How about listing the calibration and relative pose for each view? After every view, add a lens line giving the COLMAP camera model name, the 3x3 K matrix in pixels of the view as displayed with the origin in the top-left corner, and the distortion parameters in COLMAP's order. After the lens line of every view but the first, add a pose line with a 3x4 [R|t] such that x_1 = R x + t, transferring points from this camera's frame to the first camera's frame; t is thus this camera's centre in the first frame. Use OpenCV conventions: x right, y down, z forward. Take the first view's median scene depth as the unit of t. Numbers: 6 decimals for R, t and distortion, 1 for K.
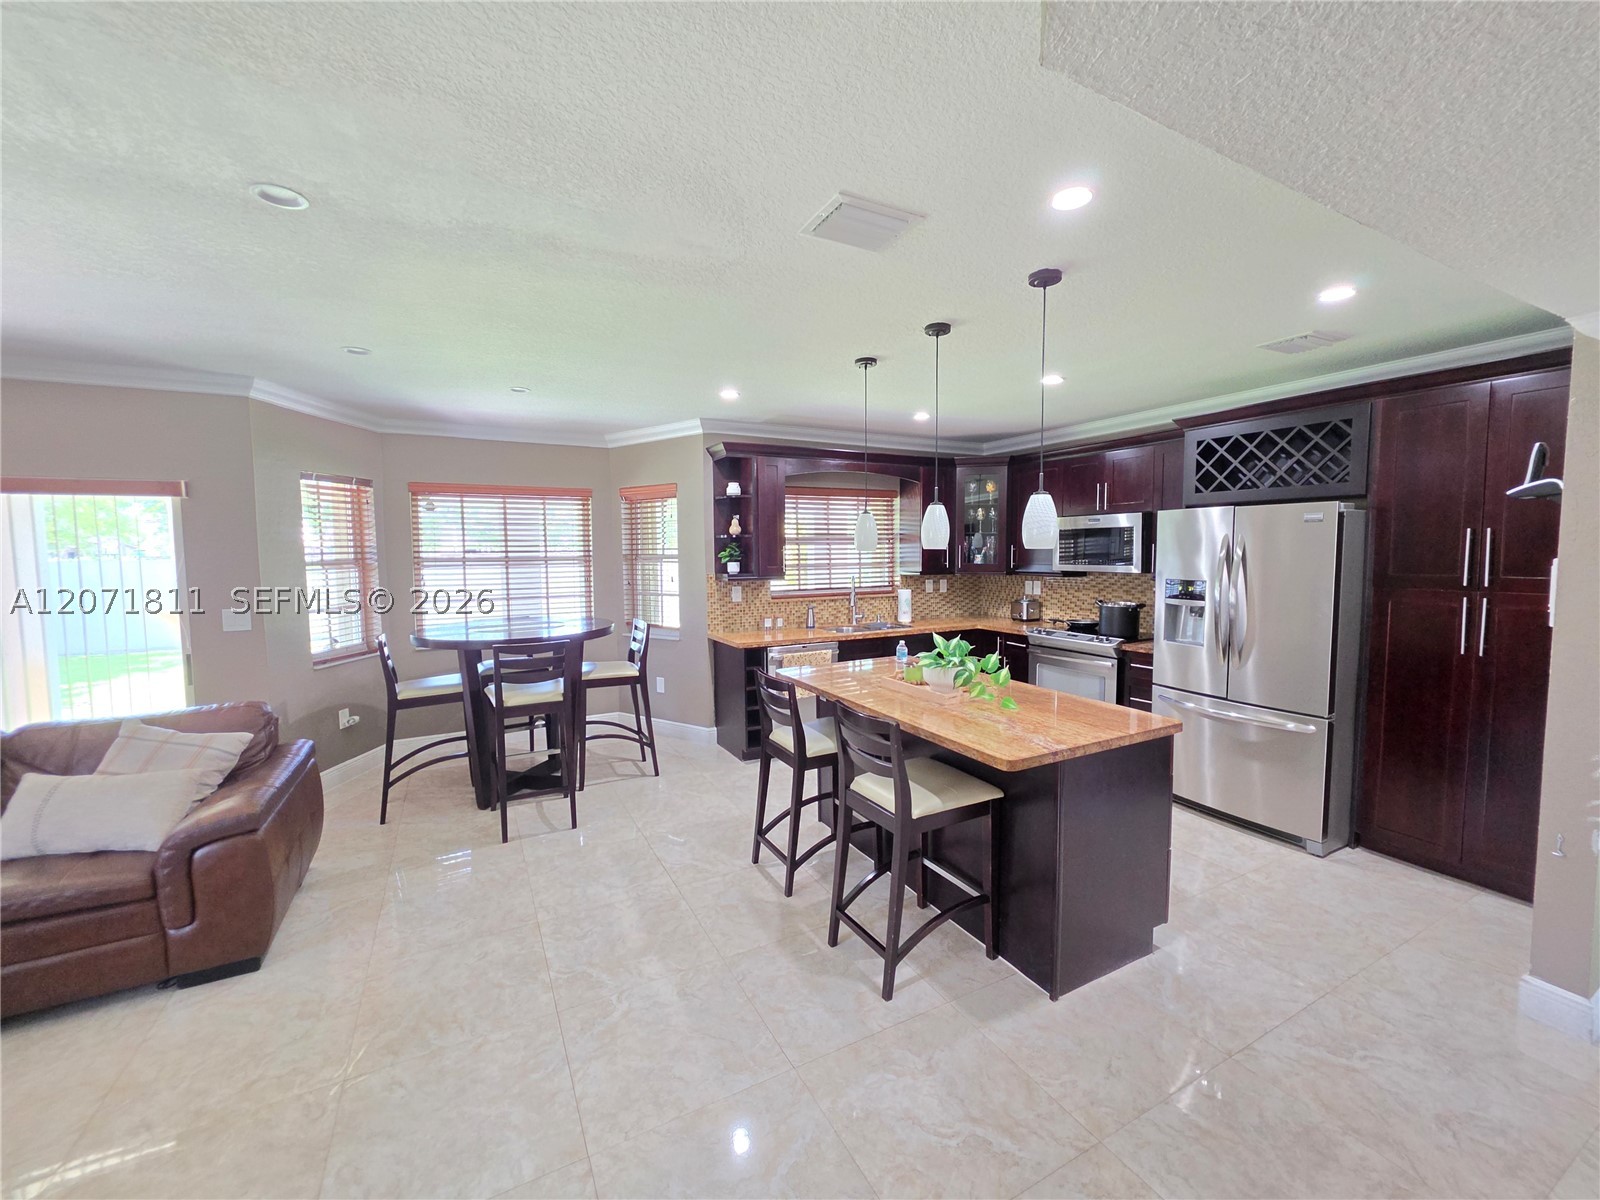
lens RADIAL K [[643.4, 0, 803.9], [0, 643.4, 592.1], [0, 0, 1]] dist [0.001765, -0.000921]
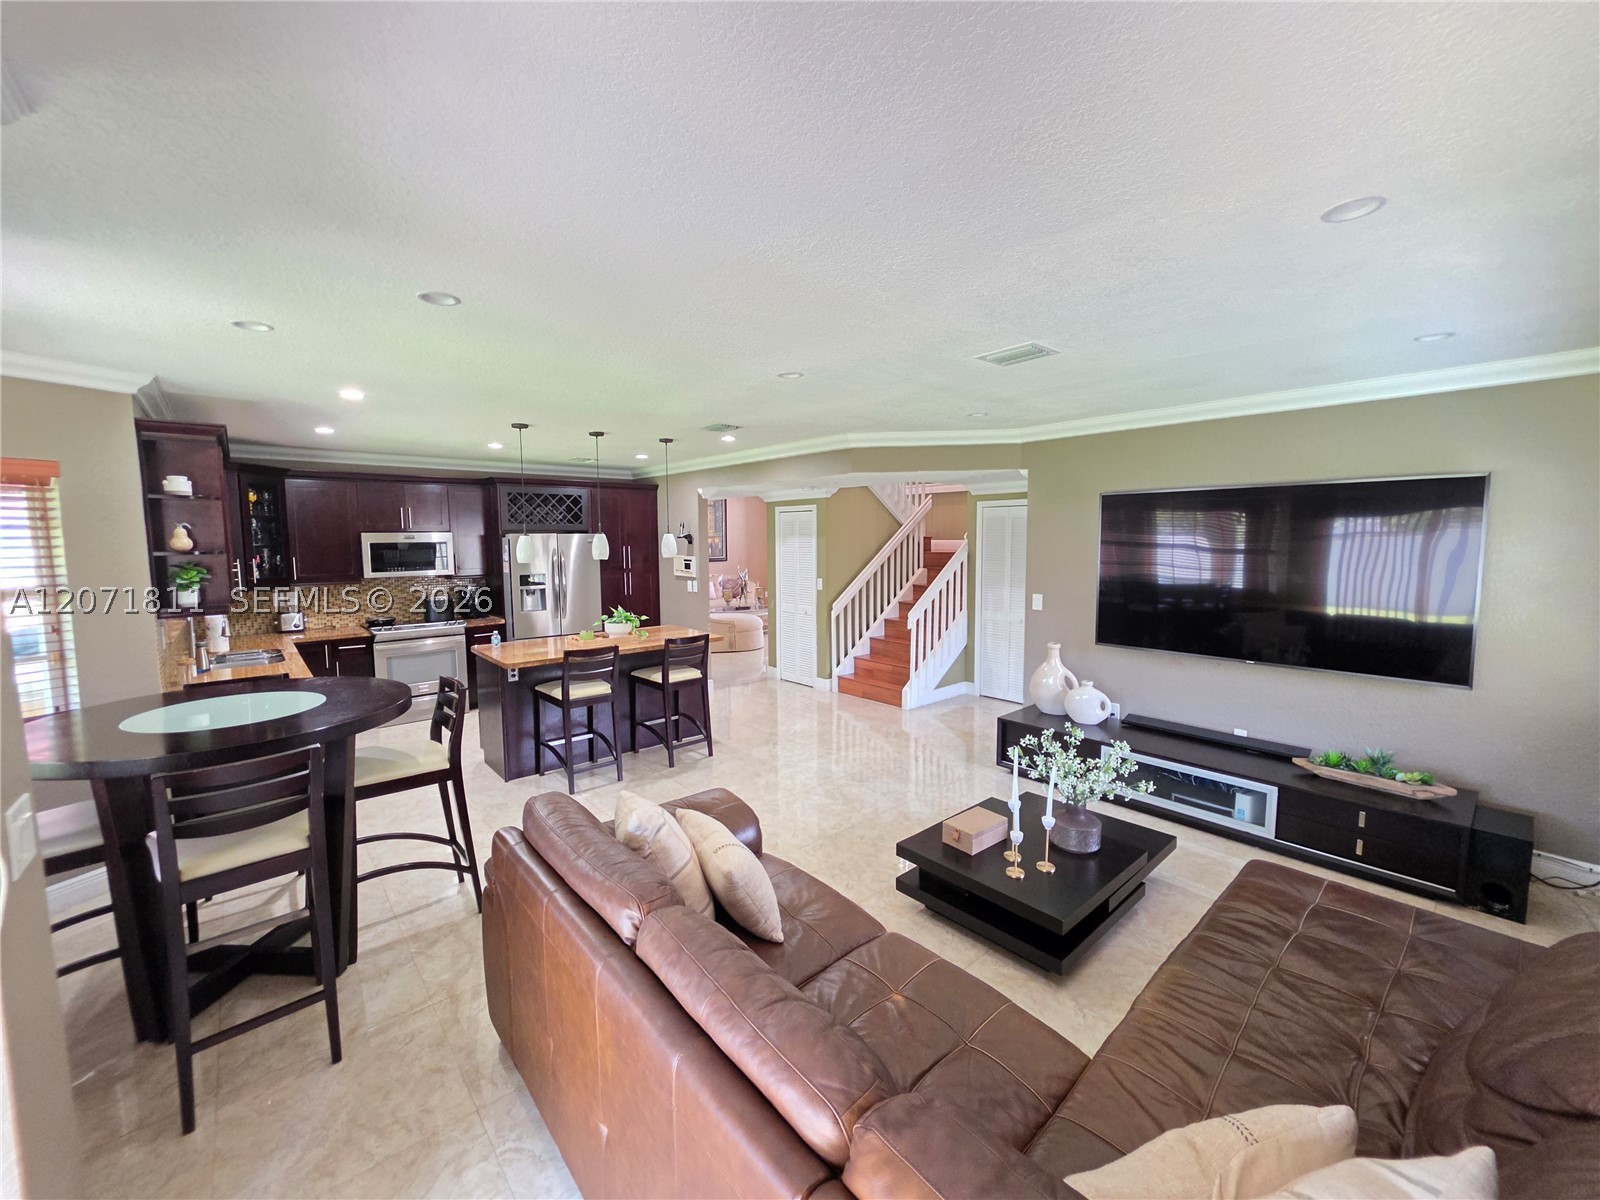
lens RADIAL K [[640.7, 0, 805.1], [0, 640.7, 590.3], [0, 0, 1]] dist [-0.002082, 0.001096]
pose [[-0.232167, -0.071327, 0.970057, -0.918205], [0.076837, 0.992846, 0.091392, -0.056735], [-0.969636, 0.095754, -0.225025, 0.491939]]
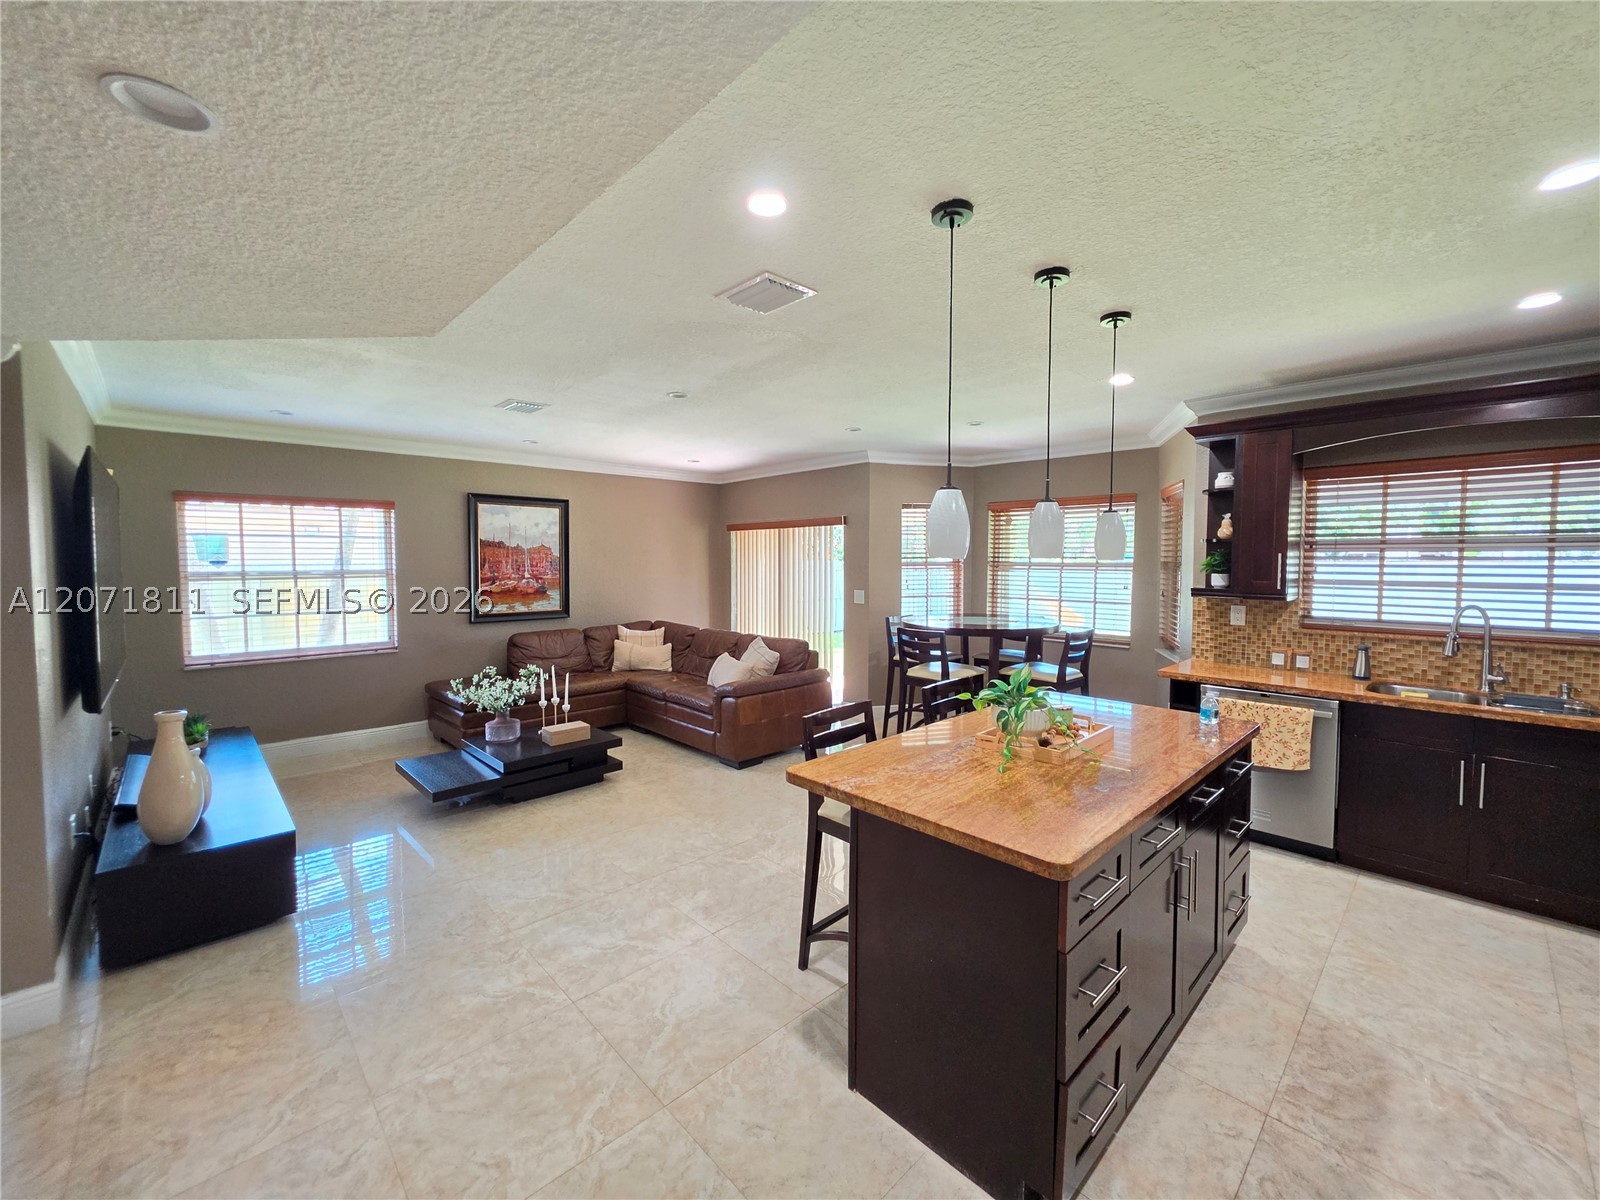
lens RADIAL K [[648.6, 0, 803.7], [0, 648.6, 585.3], [0, 0, 1]] dist [0.001244, 0.000198]
pose [[0.272442, 0.049419, -0.960902, 0.502096], [-0.067035, 0.997228, 0.032281, -0.023003], [0.959834, 0.055619, 0.275000, 0.287516]]
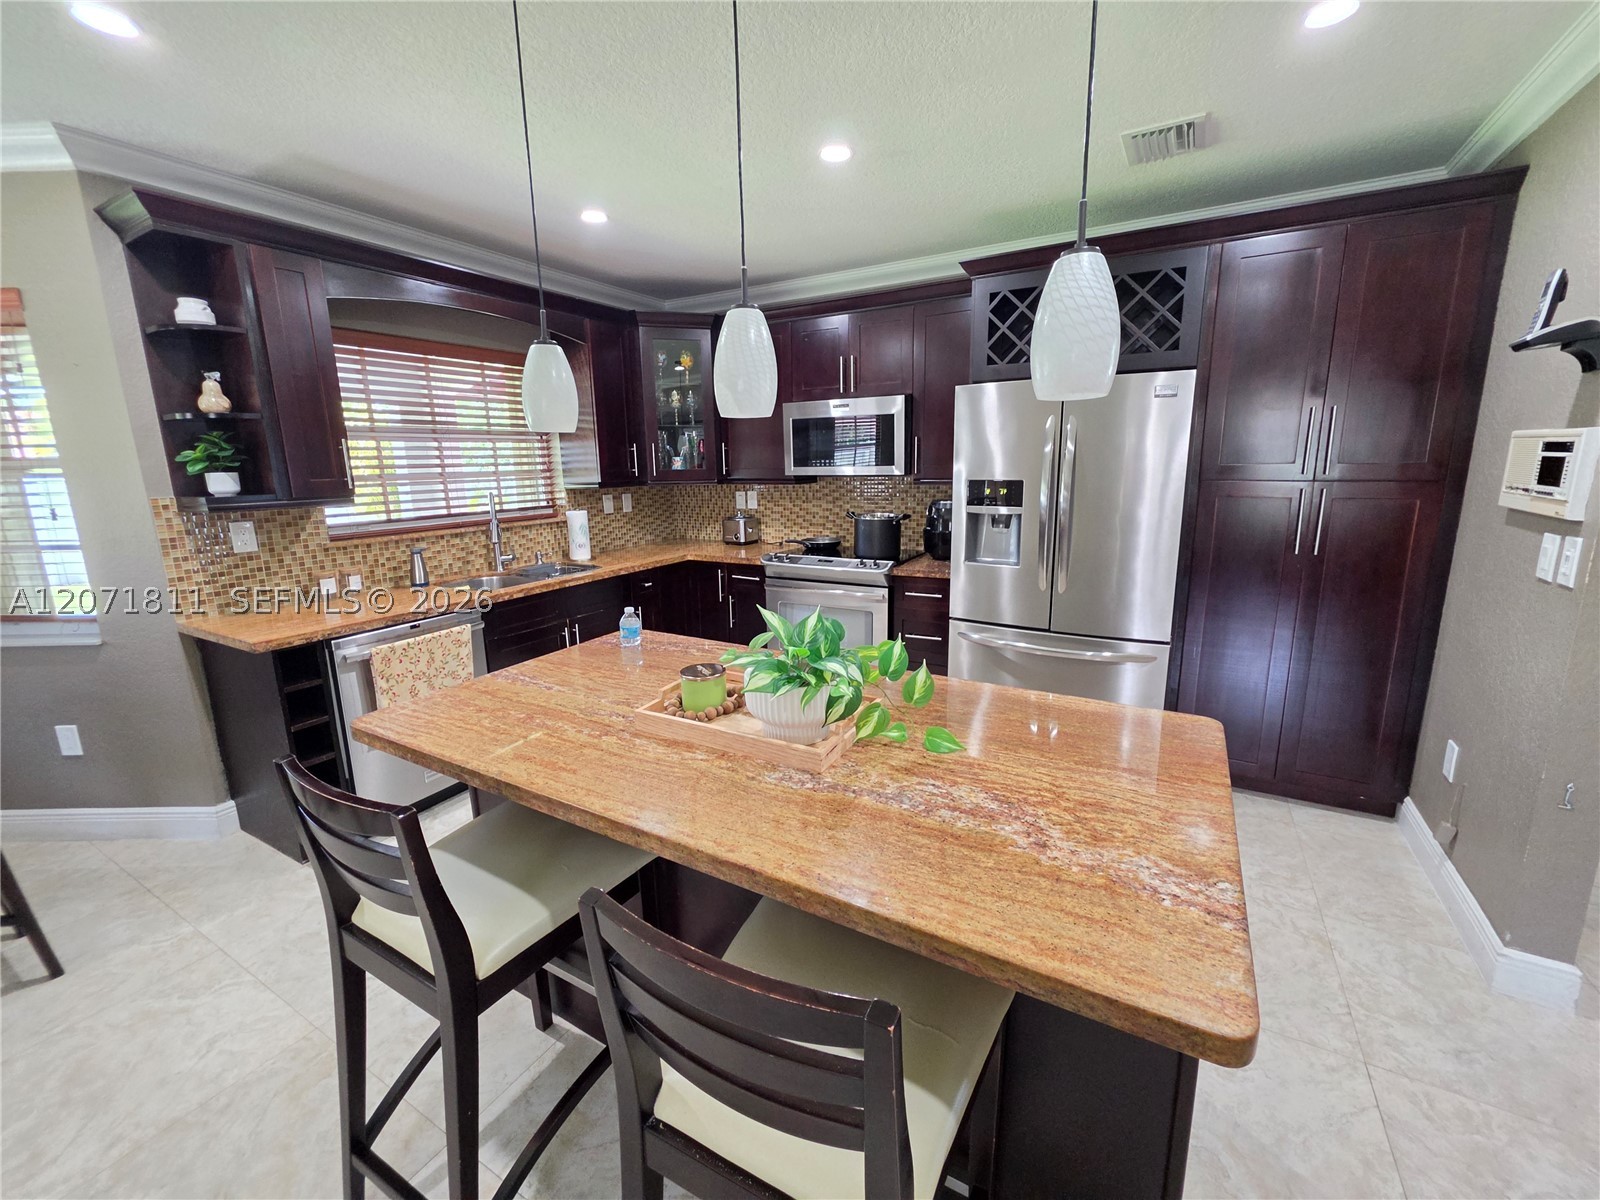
lens RADIAL K [[648.6, 0, 803.7], [0, 648.6, 585.3], [0, 0, 1]] dist [0.001244, 0.000198]
pose [[0.844262, -0.110635, 0.524388, -0.005216], [0.047738, 0.990095, 0.132031, -0.005623], [-0.533801, -0.086436, 0.841181, 0.340398]]
